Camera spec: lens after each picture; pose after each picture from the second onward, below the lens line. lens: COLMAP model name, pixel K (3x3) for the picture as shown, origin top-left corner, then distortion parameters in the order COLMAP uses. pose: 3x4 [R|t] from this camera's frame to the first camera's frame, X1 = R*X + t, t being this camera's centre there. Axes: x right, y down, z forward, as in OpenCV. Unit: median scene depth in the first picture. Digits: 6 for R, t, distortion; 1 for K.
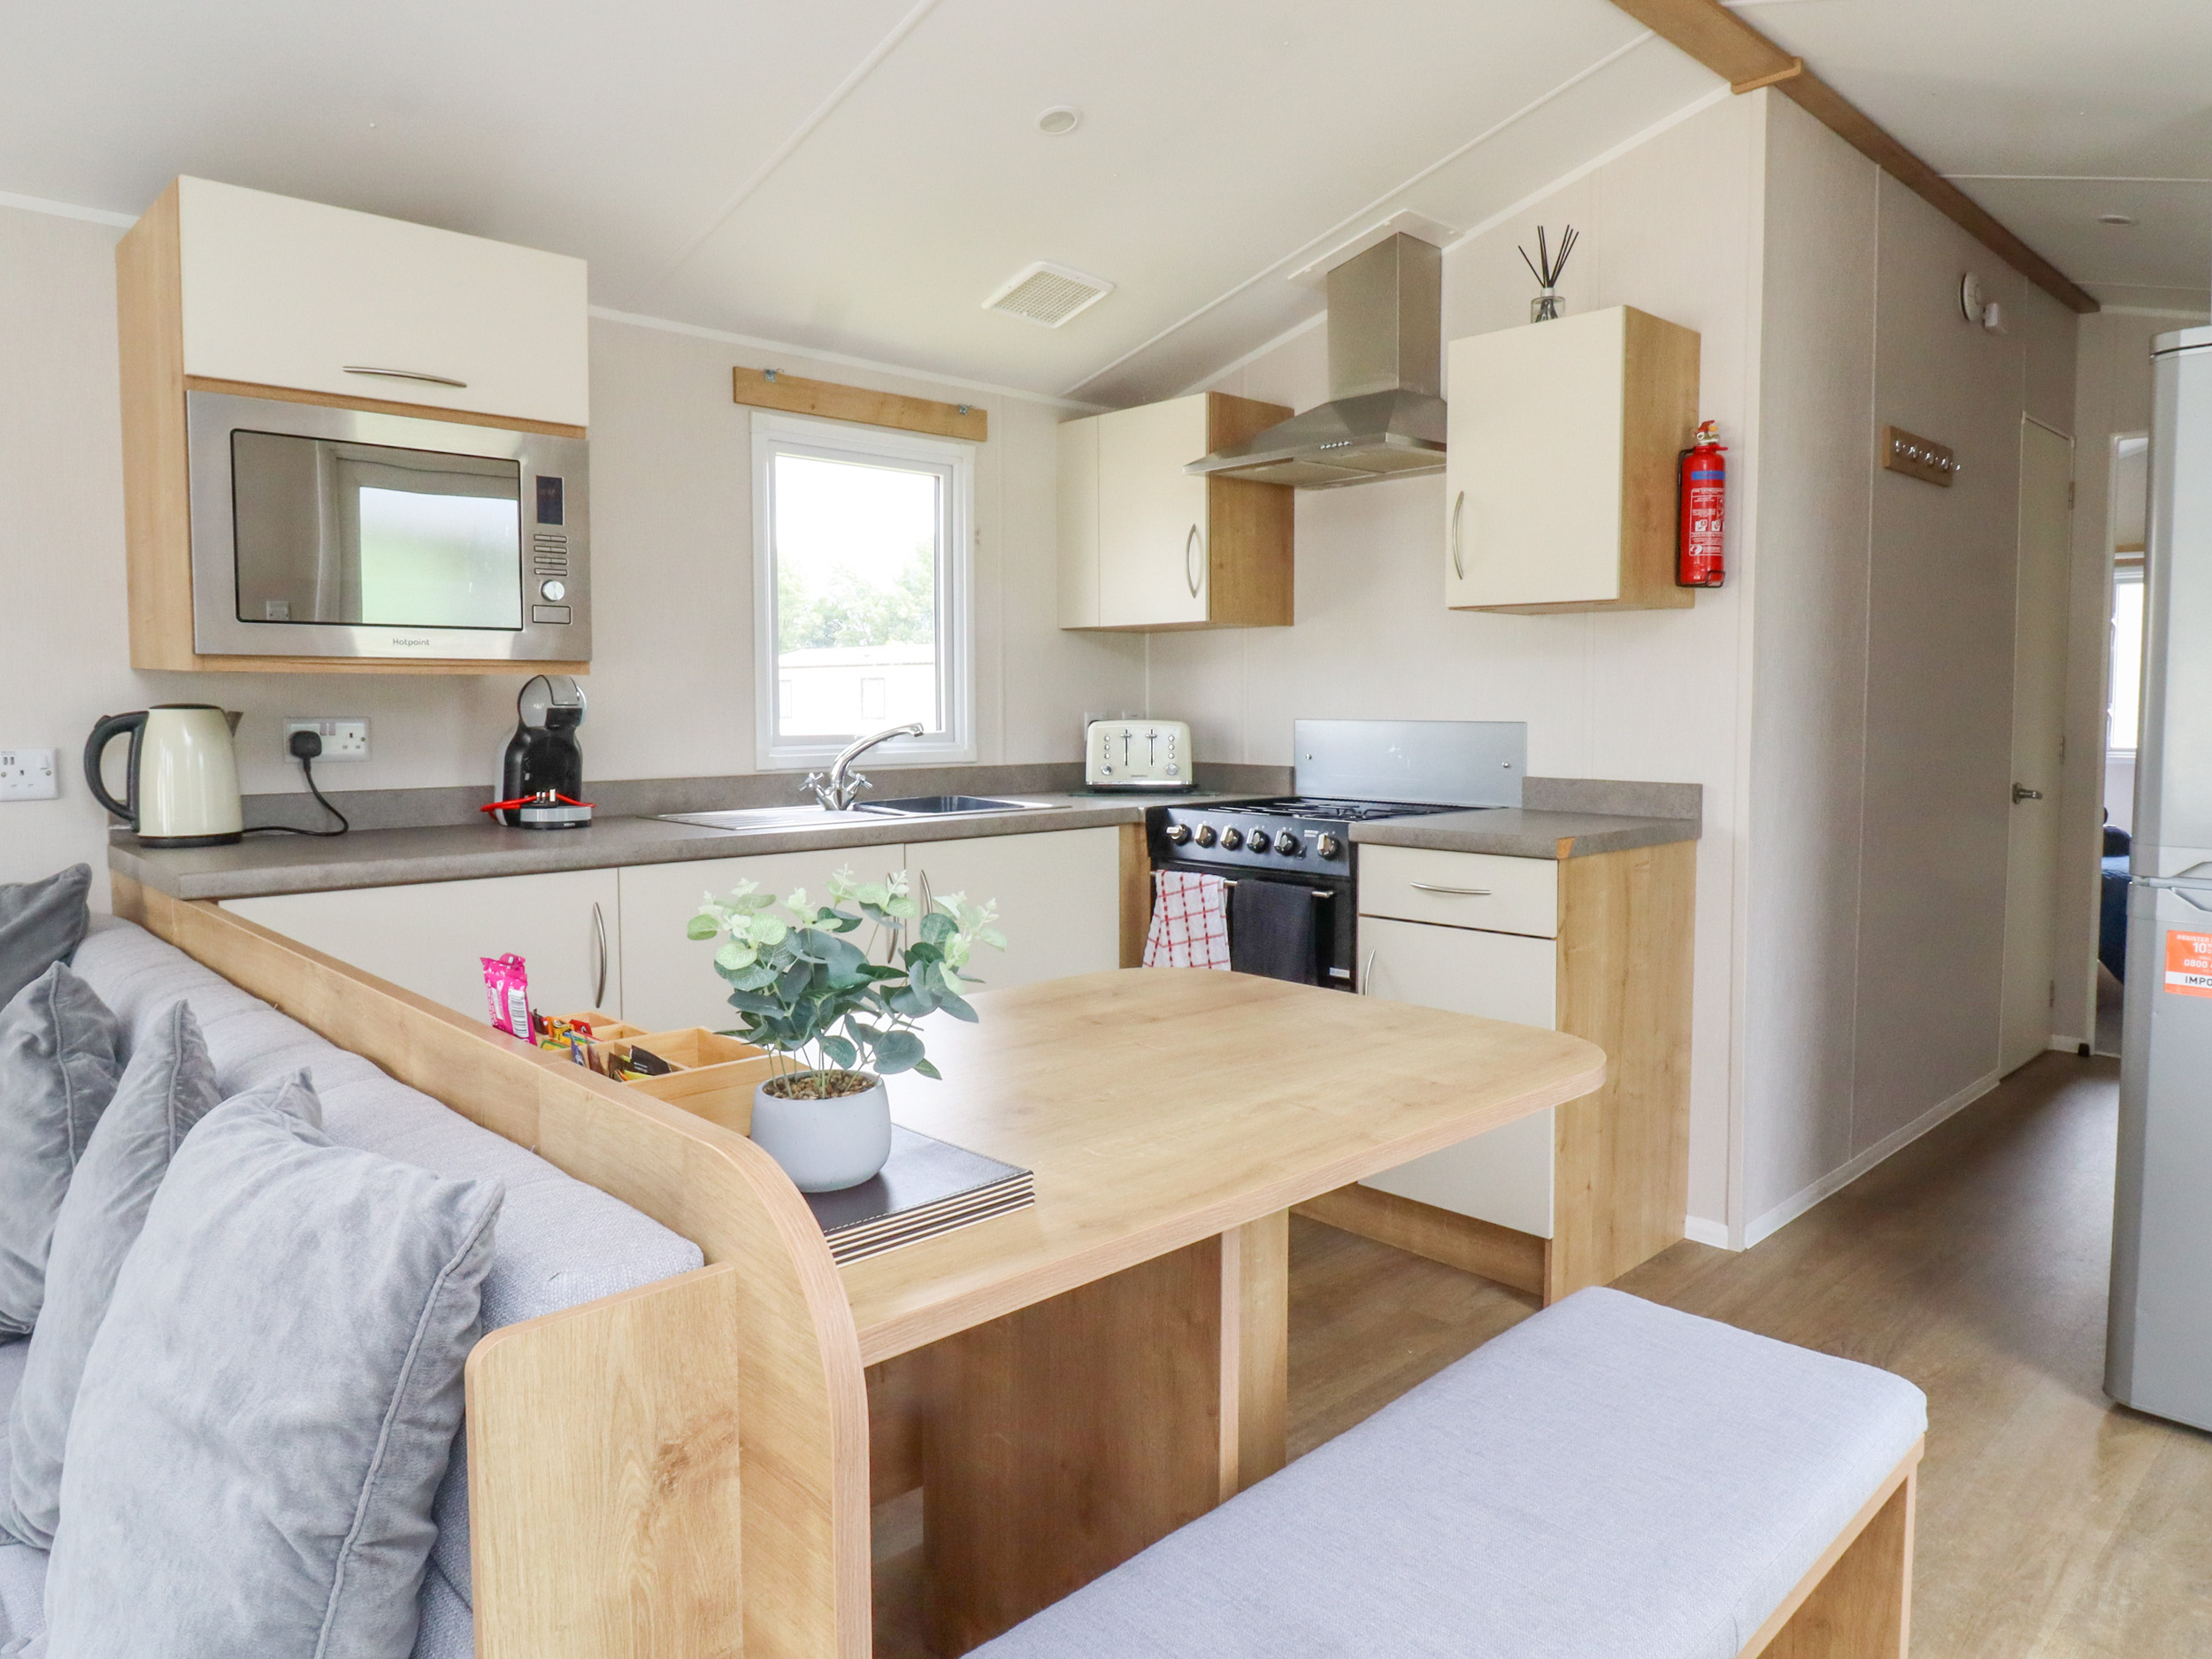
lens RADIAL K [[1448.3, 0, 1106.0], [0, 1448.3, 829.5], [0, 0, 1]] dist [-0.001001, -0.001544]
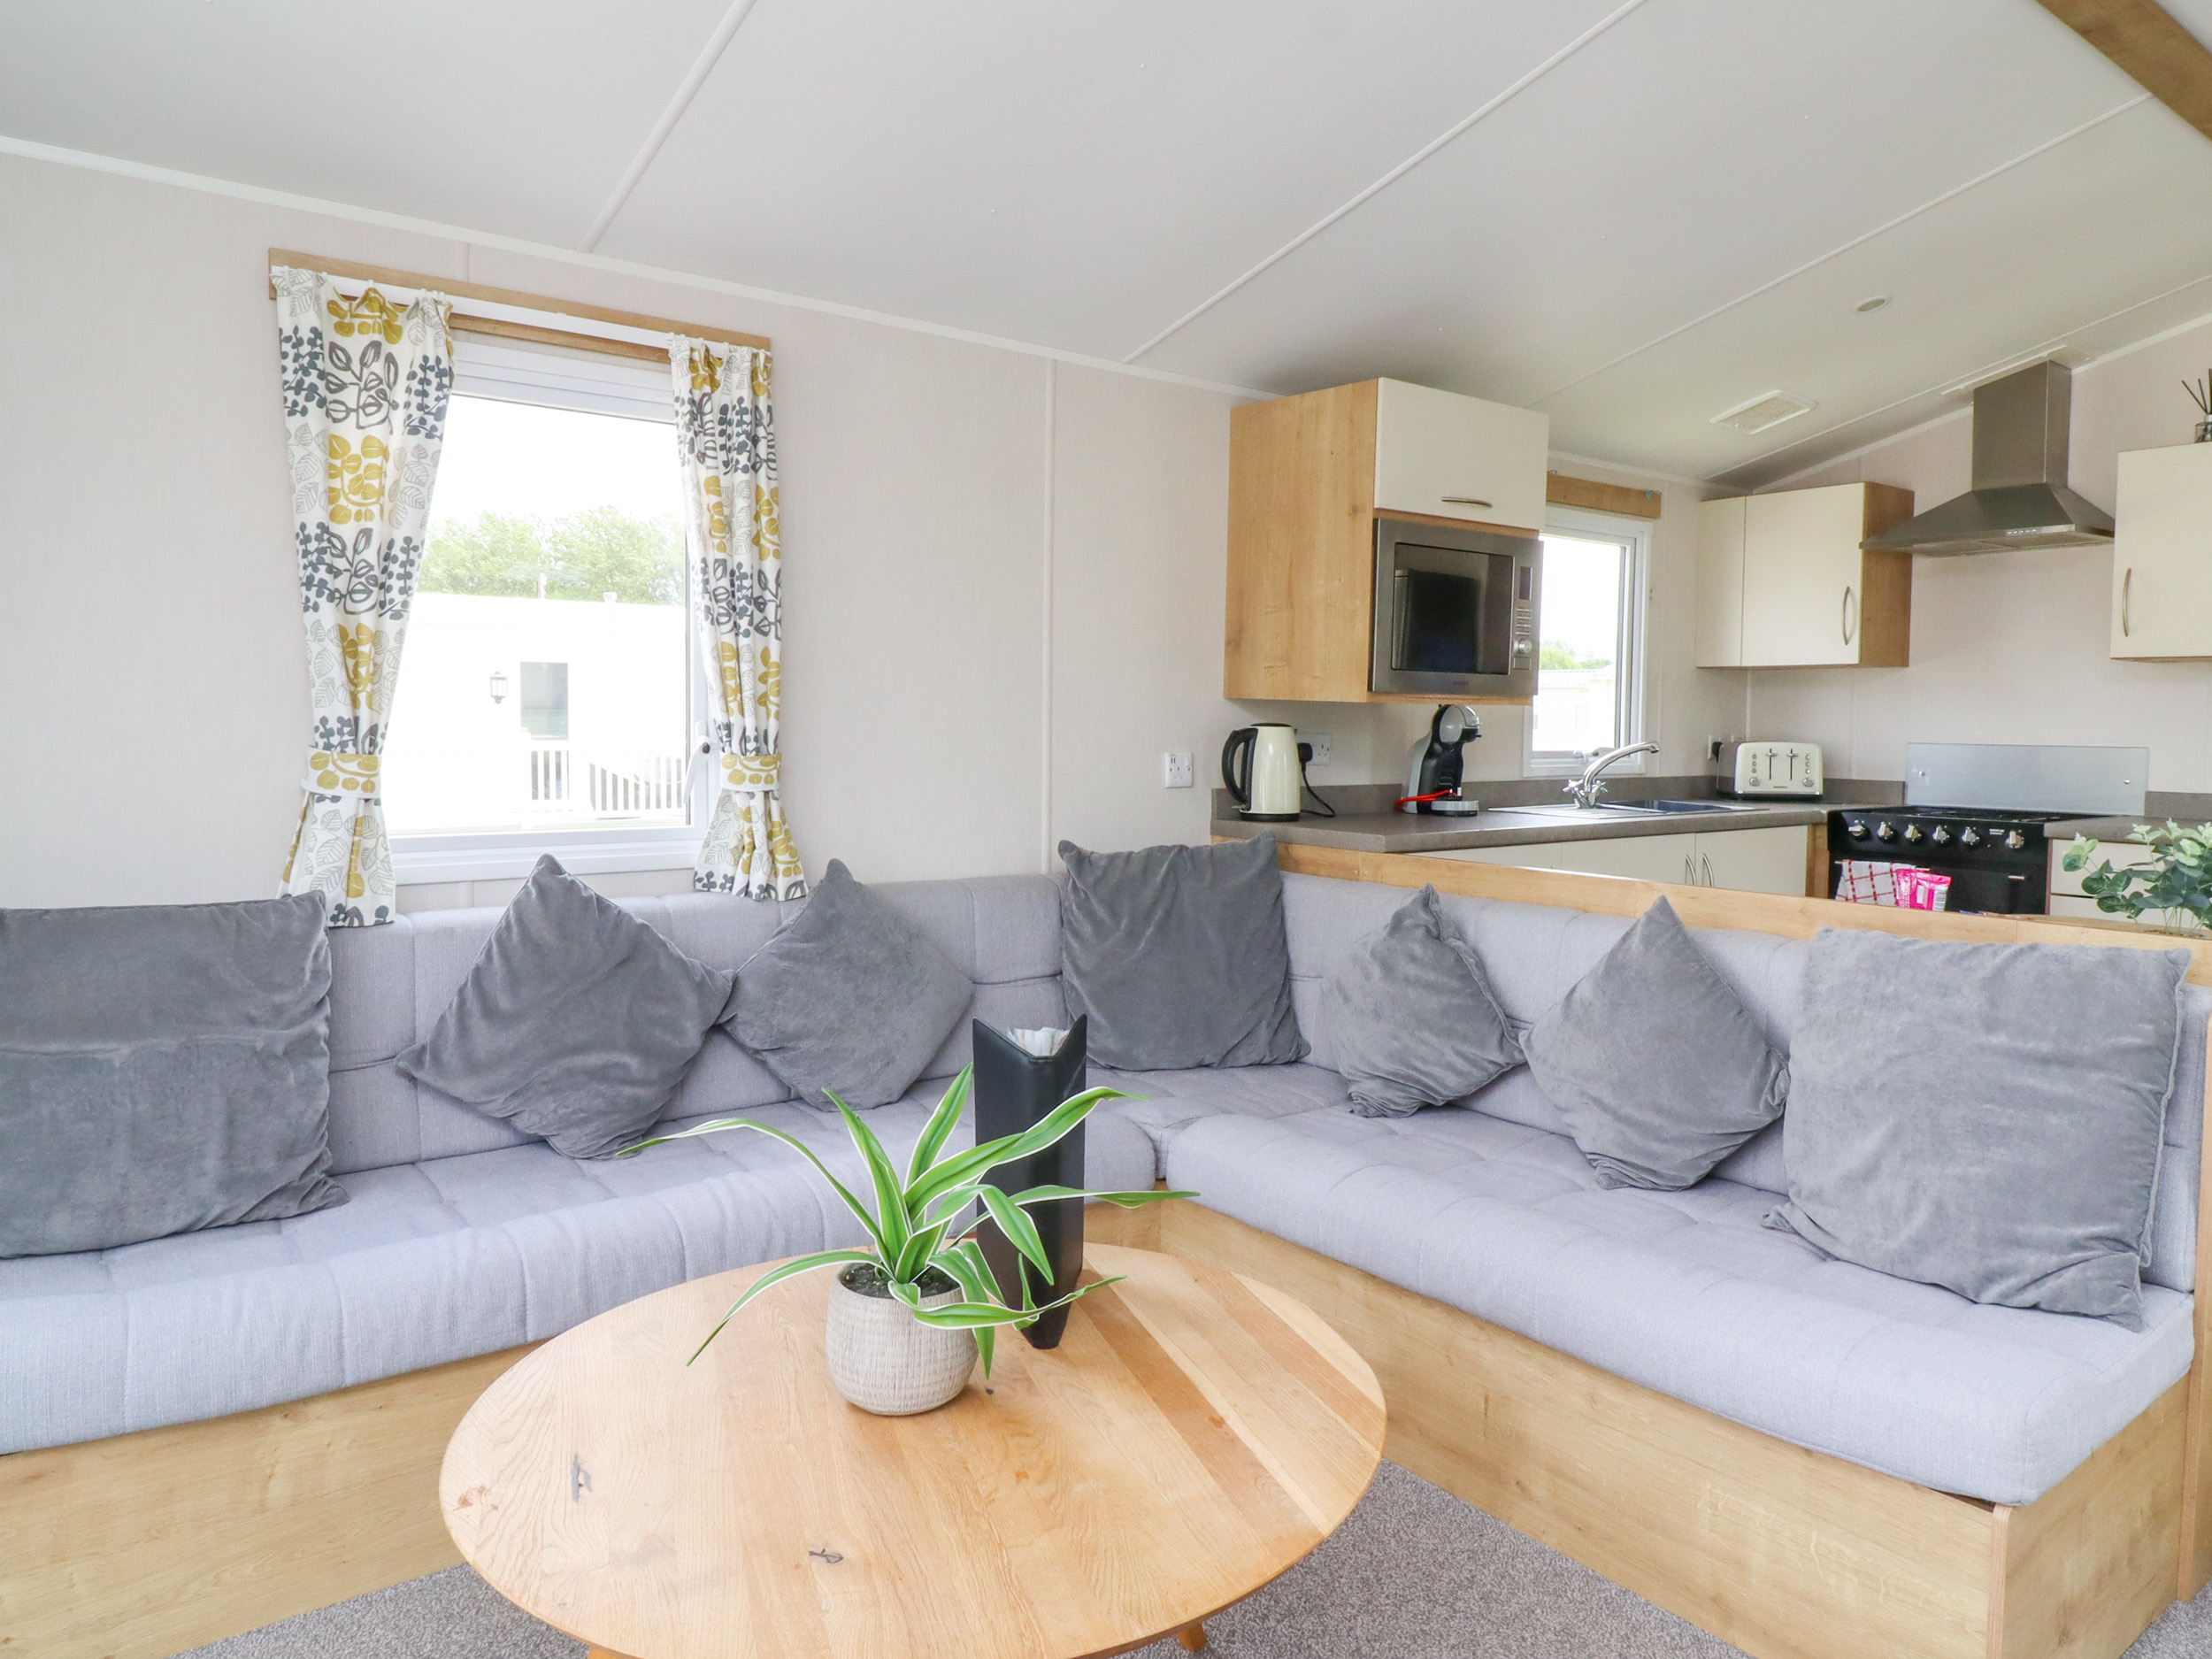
lens RADIAL K [[1500.7, 0, 1106.0], [0, 1500.7, 829.5], [0, 0, 1]] dist [-0.004751, -0.001913]
pose [[0.995357, 0.018135, -0.094529, -0.485781], [-0.019601, 0.999701, -0.014602, 0.033198], [0.094236, 0.016387, 0.995415, -0.373221]]
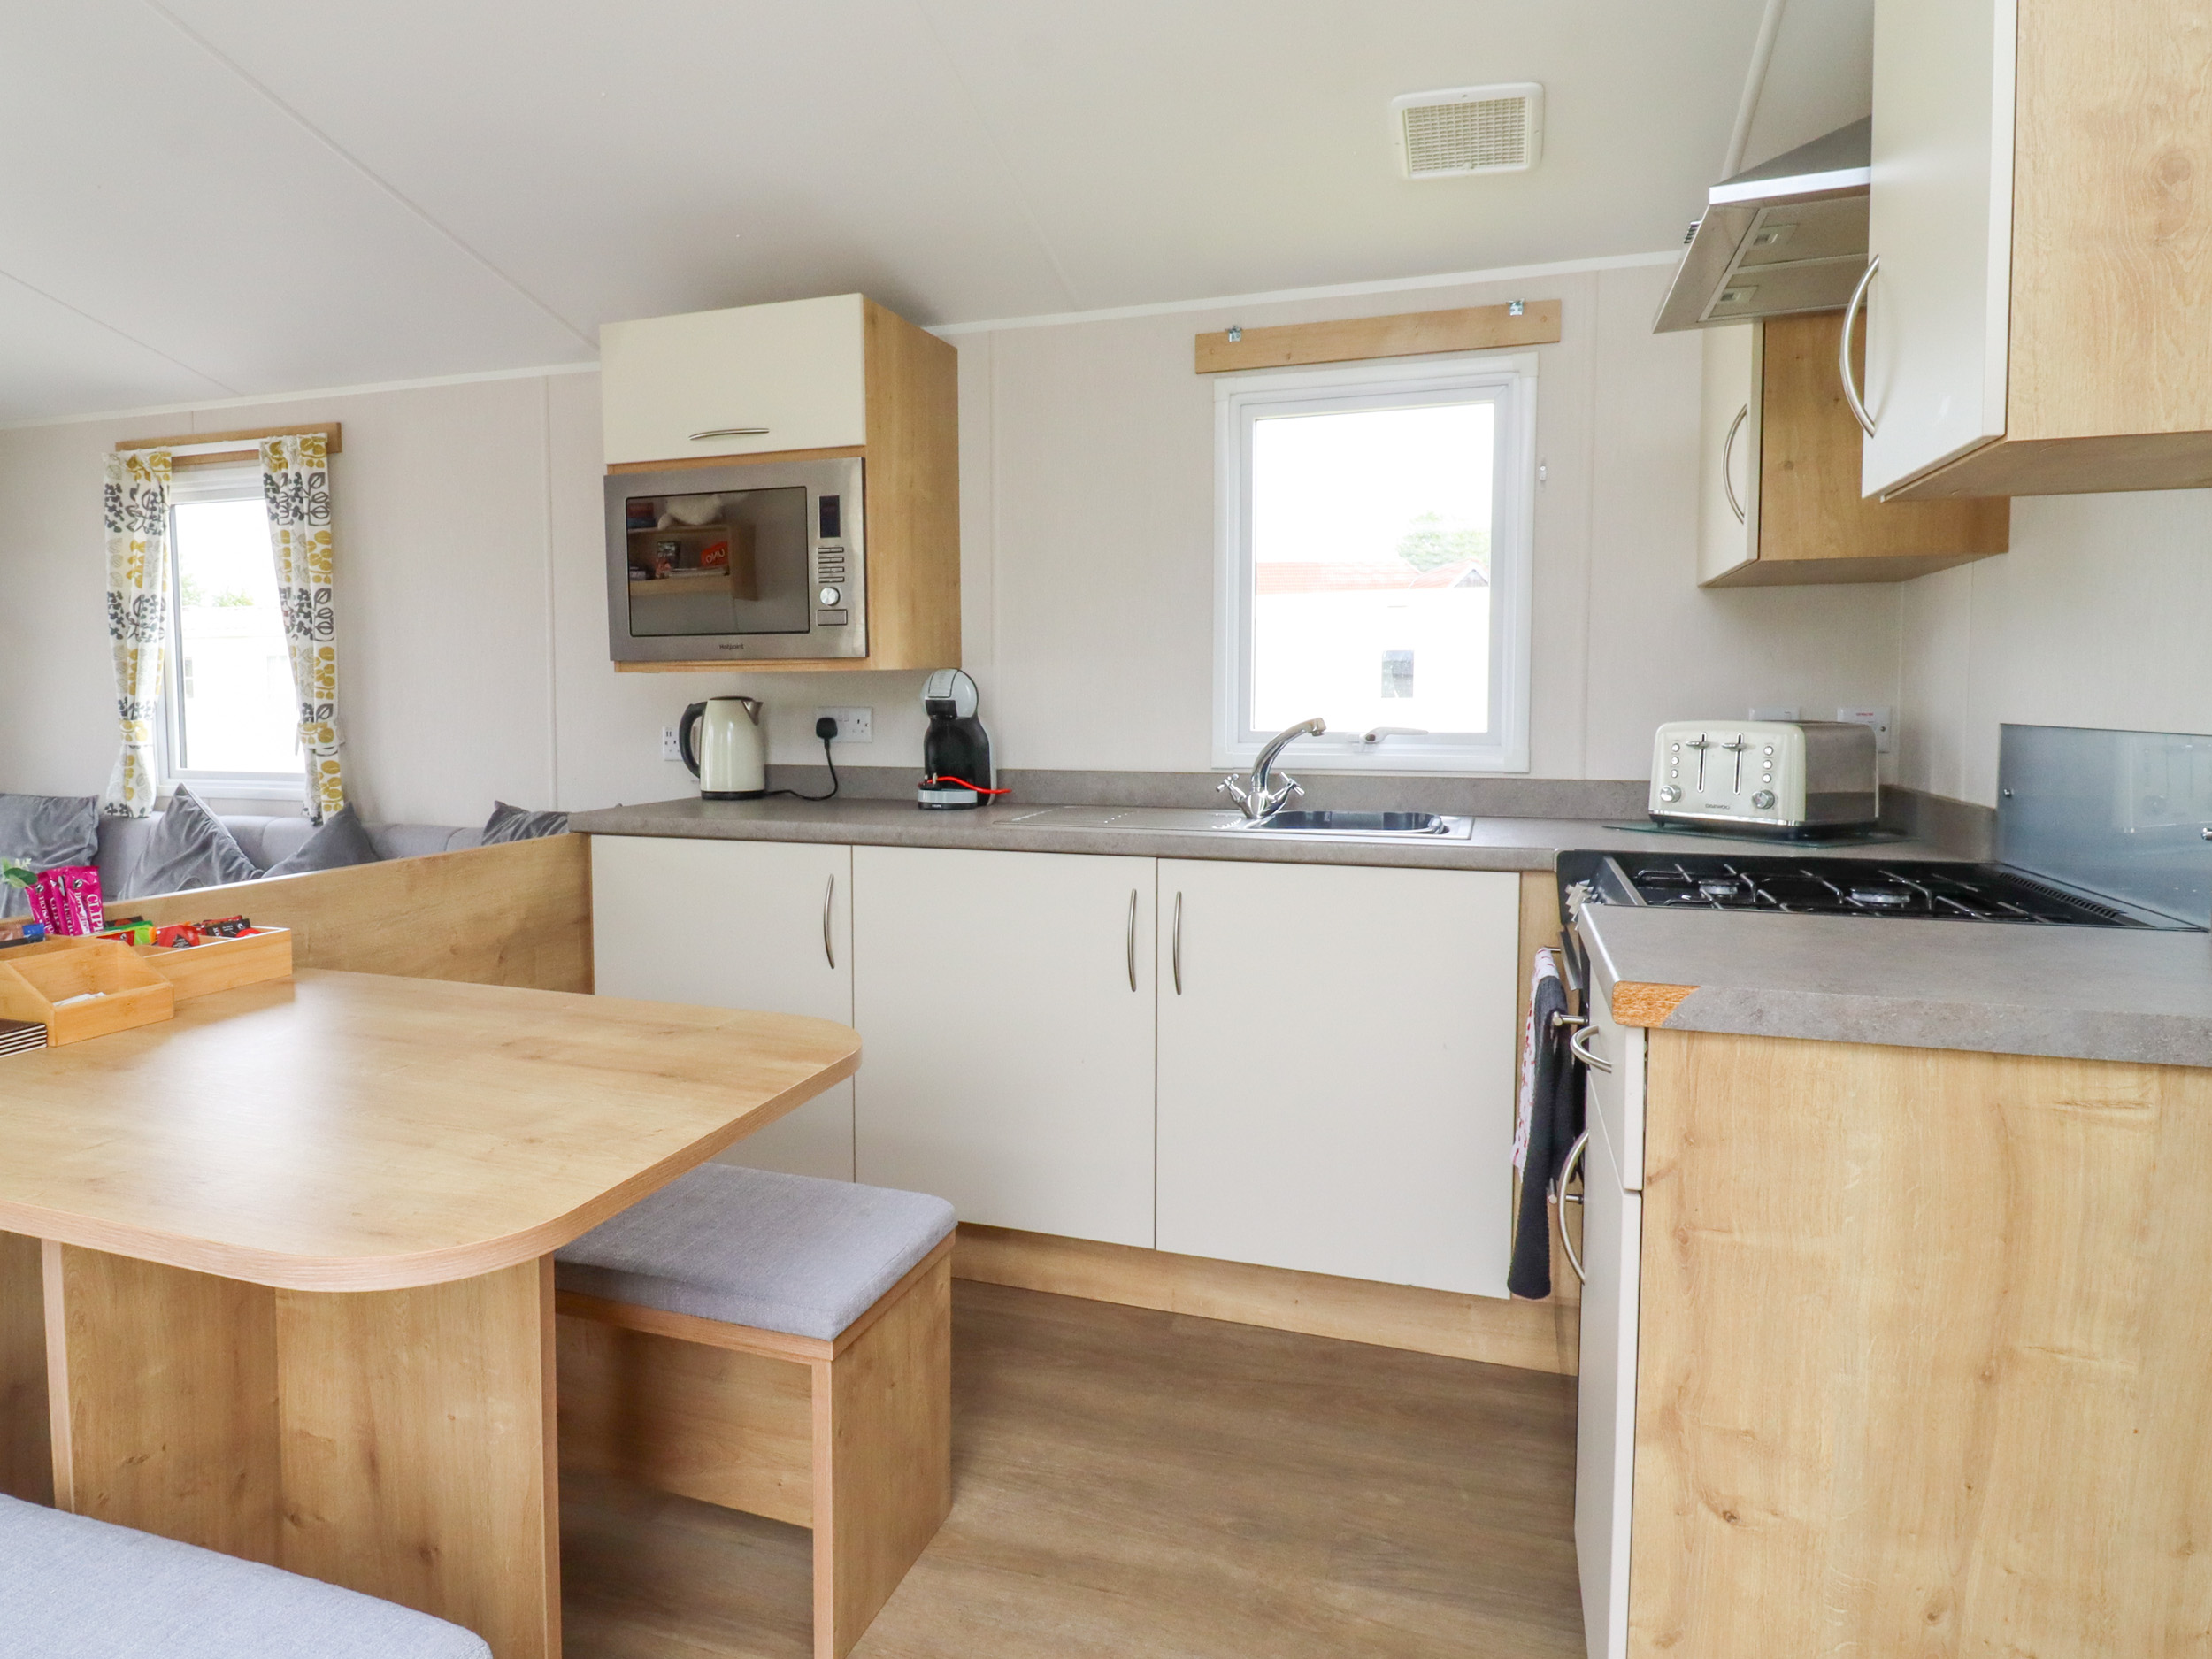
lens RADIAL K [[1416.0, 0, 1106.0], [0, 1416.0, 829.5], [0, 0, 1]] dist [-0.008622, -0.005058]
pose [[0.436544, 0.086316, -0.895533, 0.546436], [-0.077016, 0.995319, 0.058391, -0.048945], [0.896380, 0.043480, 0.441148, 0.541130]]
